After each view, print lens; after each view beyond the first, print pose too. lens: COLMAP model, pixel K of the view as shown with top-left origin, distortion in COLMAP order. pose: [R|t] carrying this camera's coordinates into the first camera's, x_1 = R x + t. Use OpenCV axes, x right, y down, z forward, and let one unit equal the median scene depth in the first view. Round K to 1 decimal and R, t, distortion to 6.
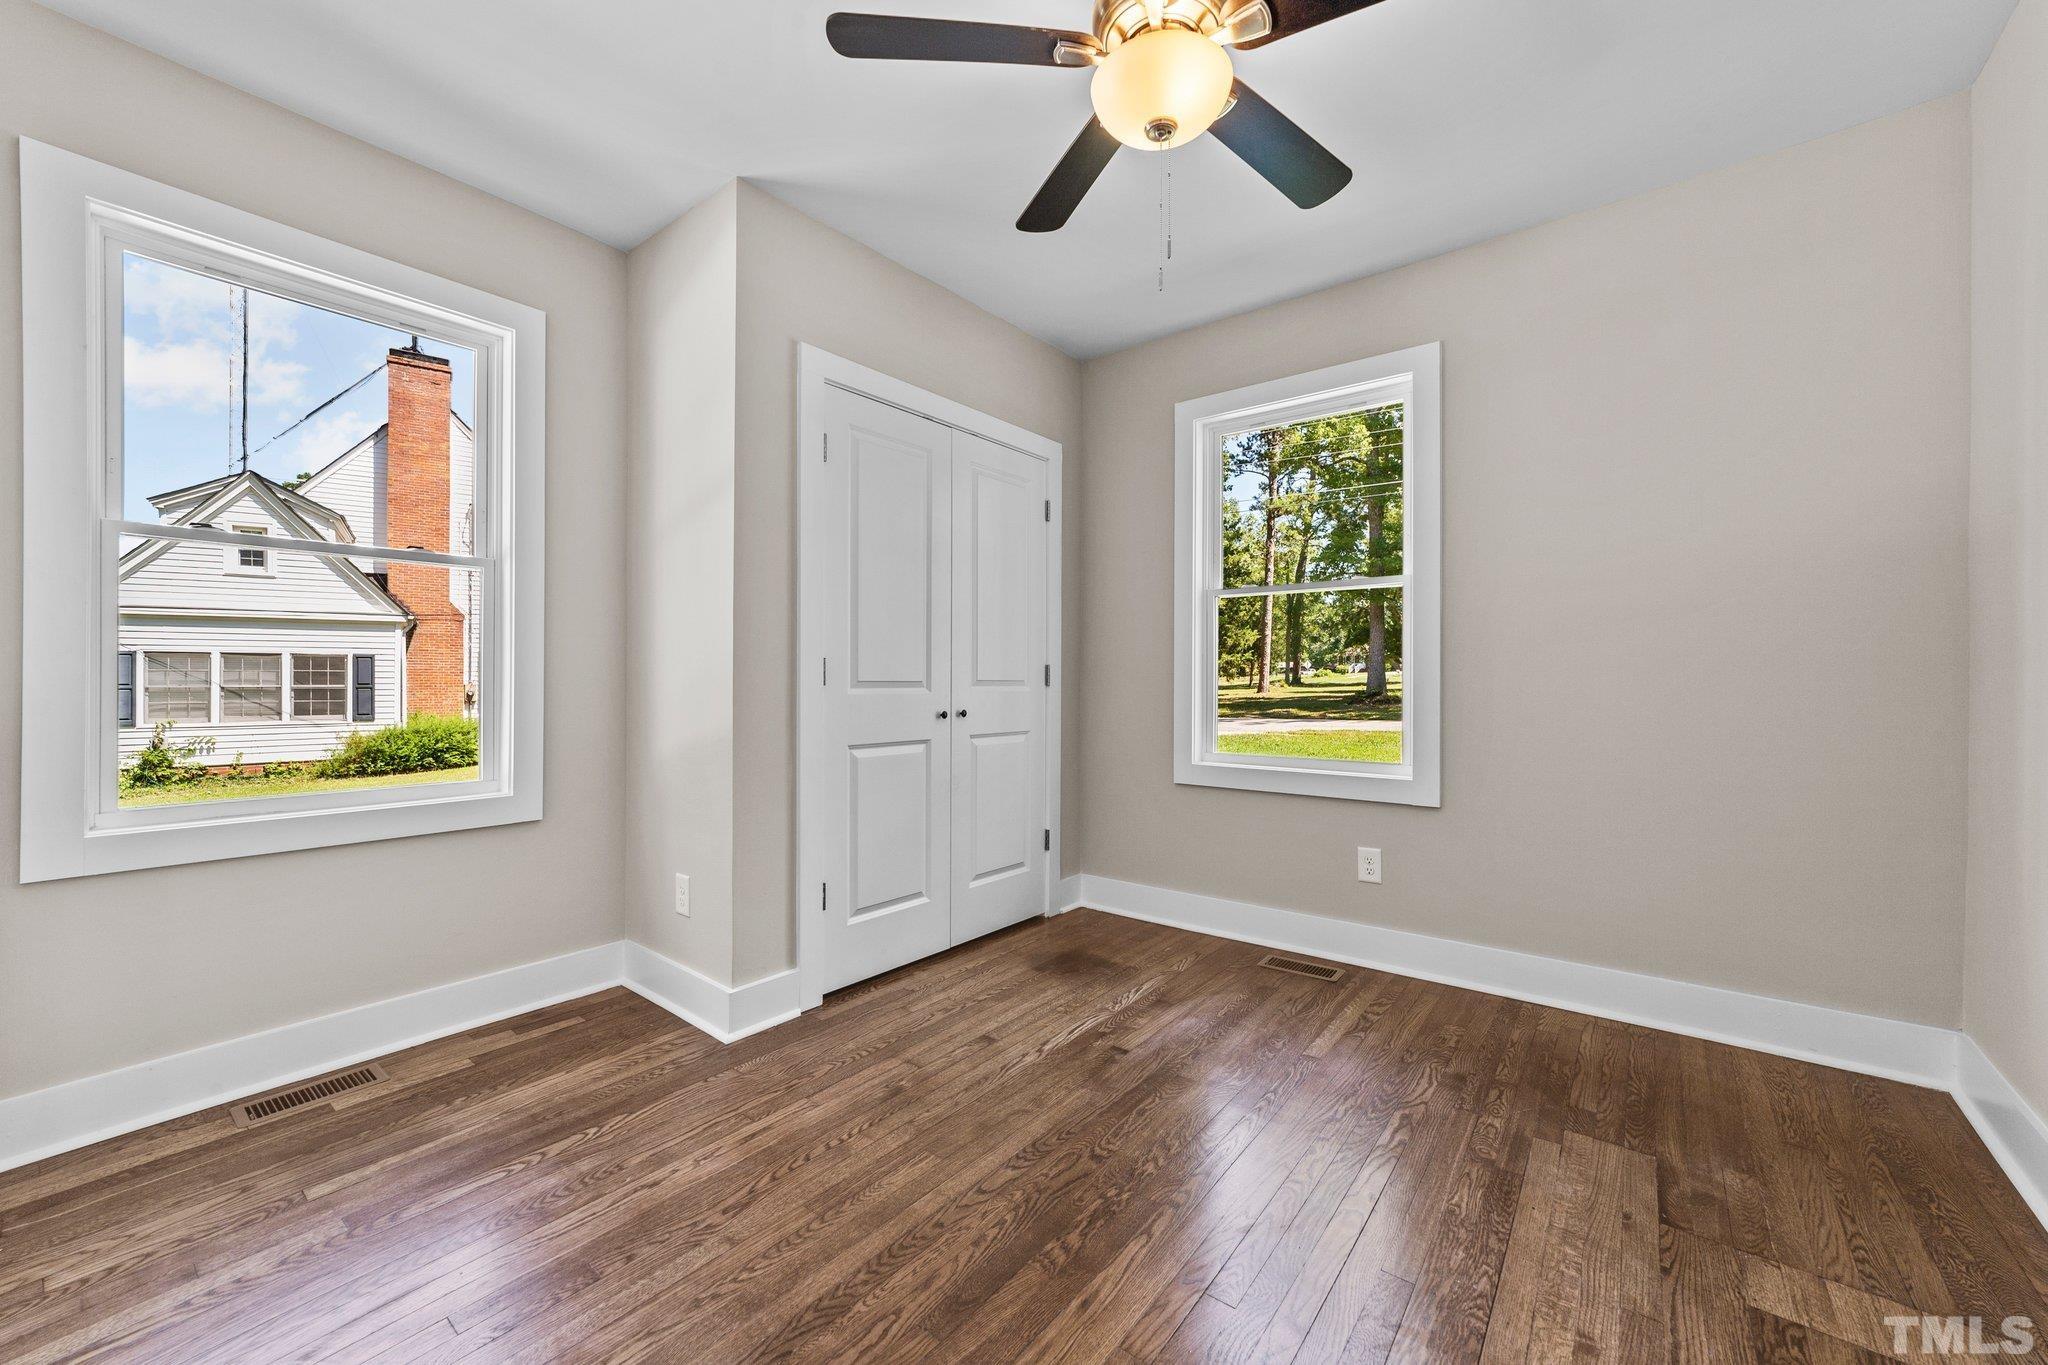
lens RADIAL K [[800.6, 0, 1032.6], [0, 800.6, 677.9], [0, 0, 1]] dist [-0.008152, 0.000164]
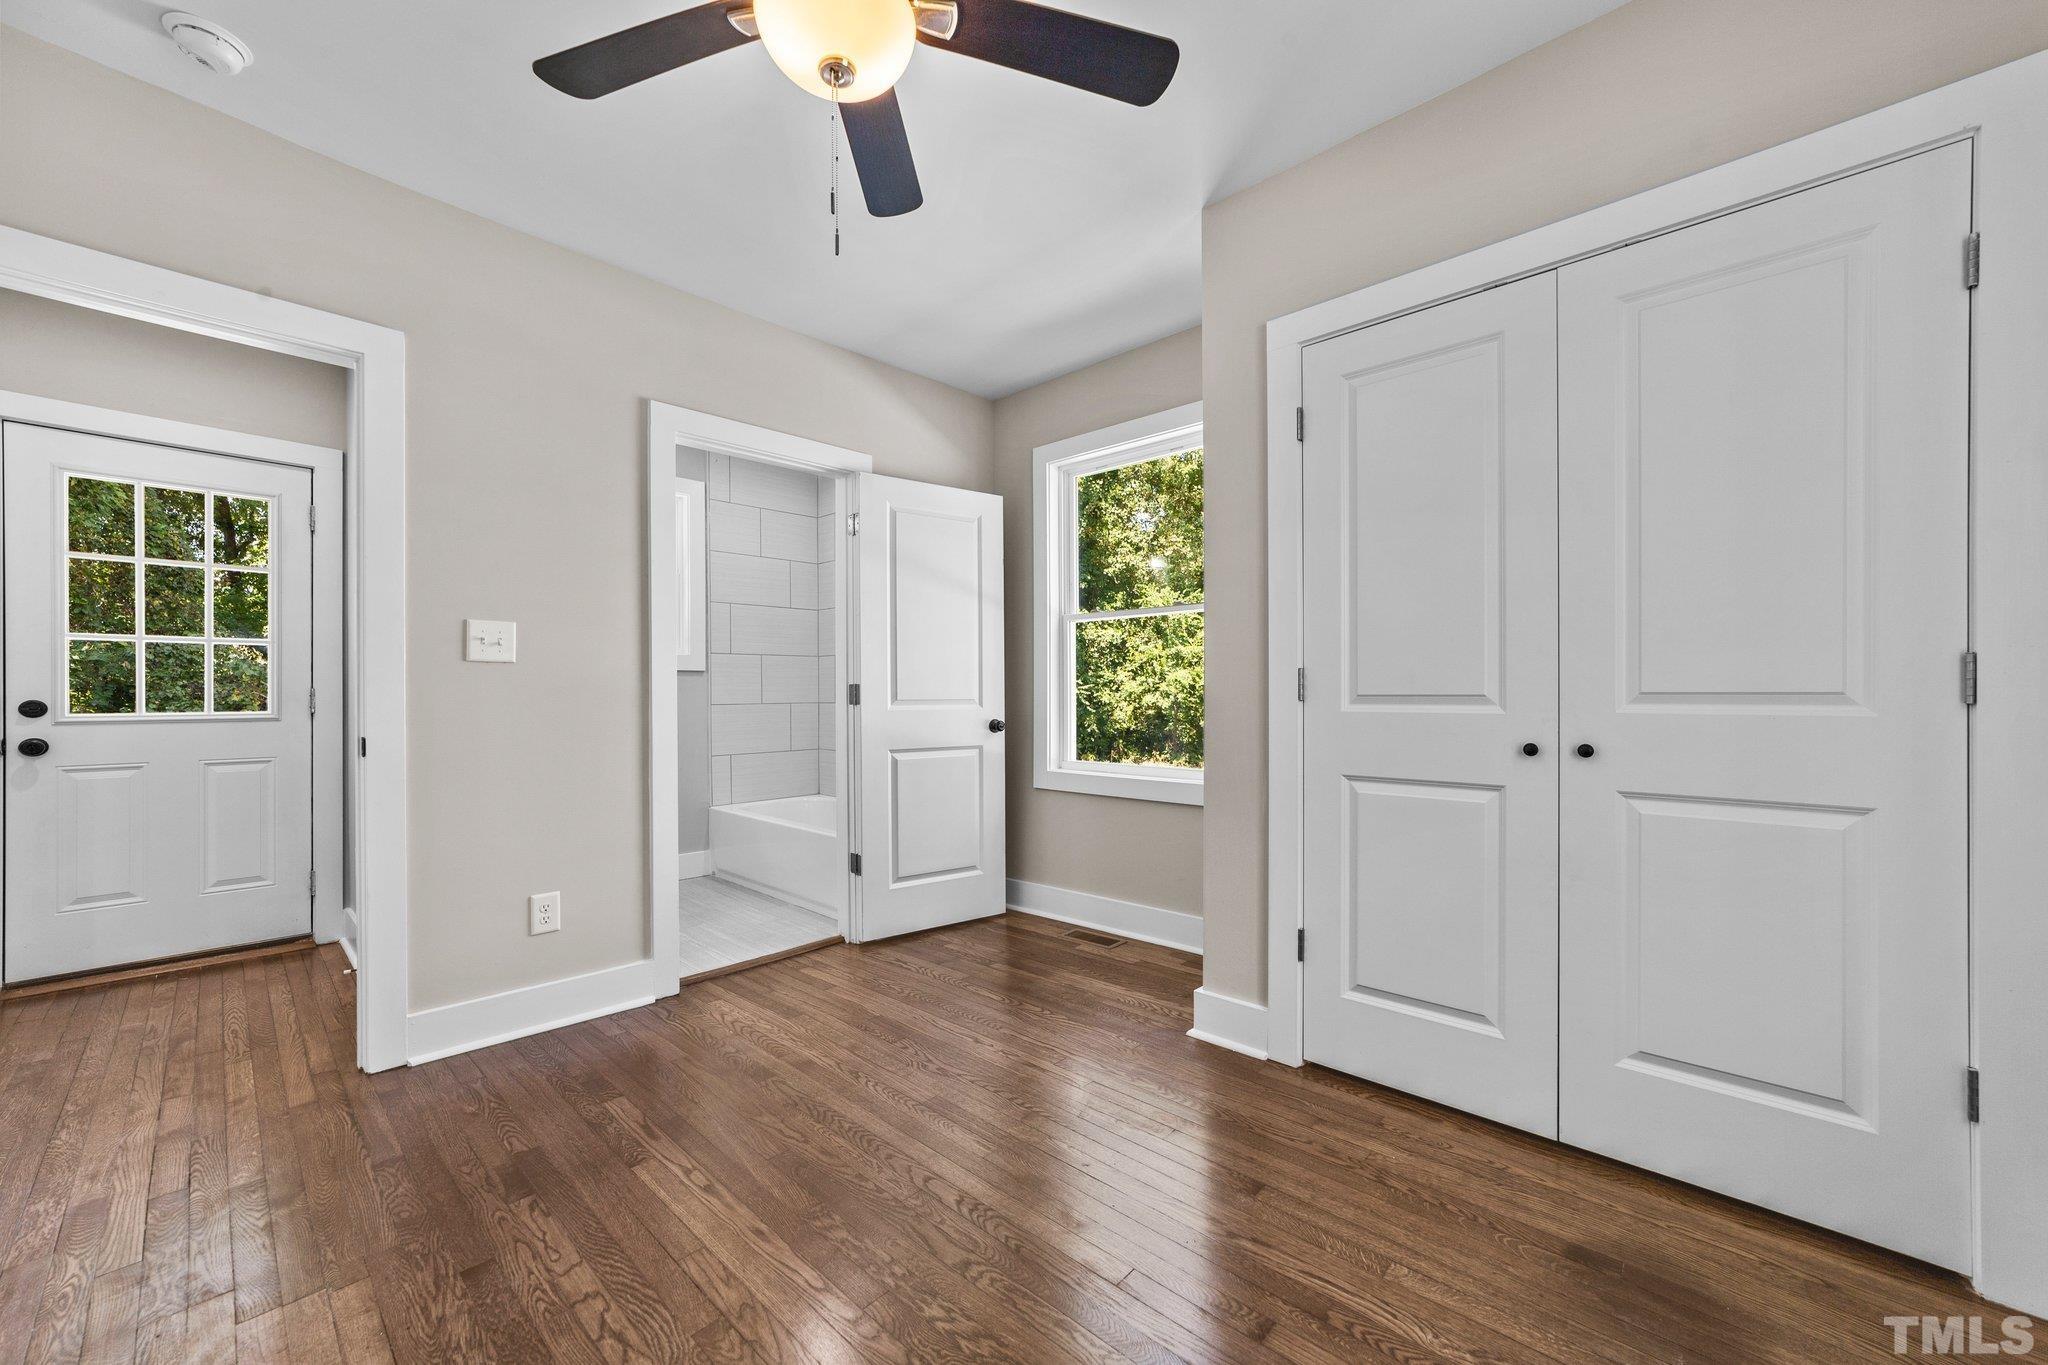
lens RADIAL K [[800.6, 0, 1028.1], [0, 800.6, 695.1], [0, 0, 1]] dist [-0.008152, 0.000164]
pose [[-0.092613, -0.000176, -0.995702, 0.619969], [0.009403, 0.999955, -0.001051, 0.002000], [0.995658, -0.009460, -0.092607, 0.784424]]
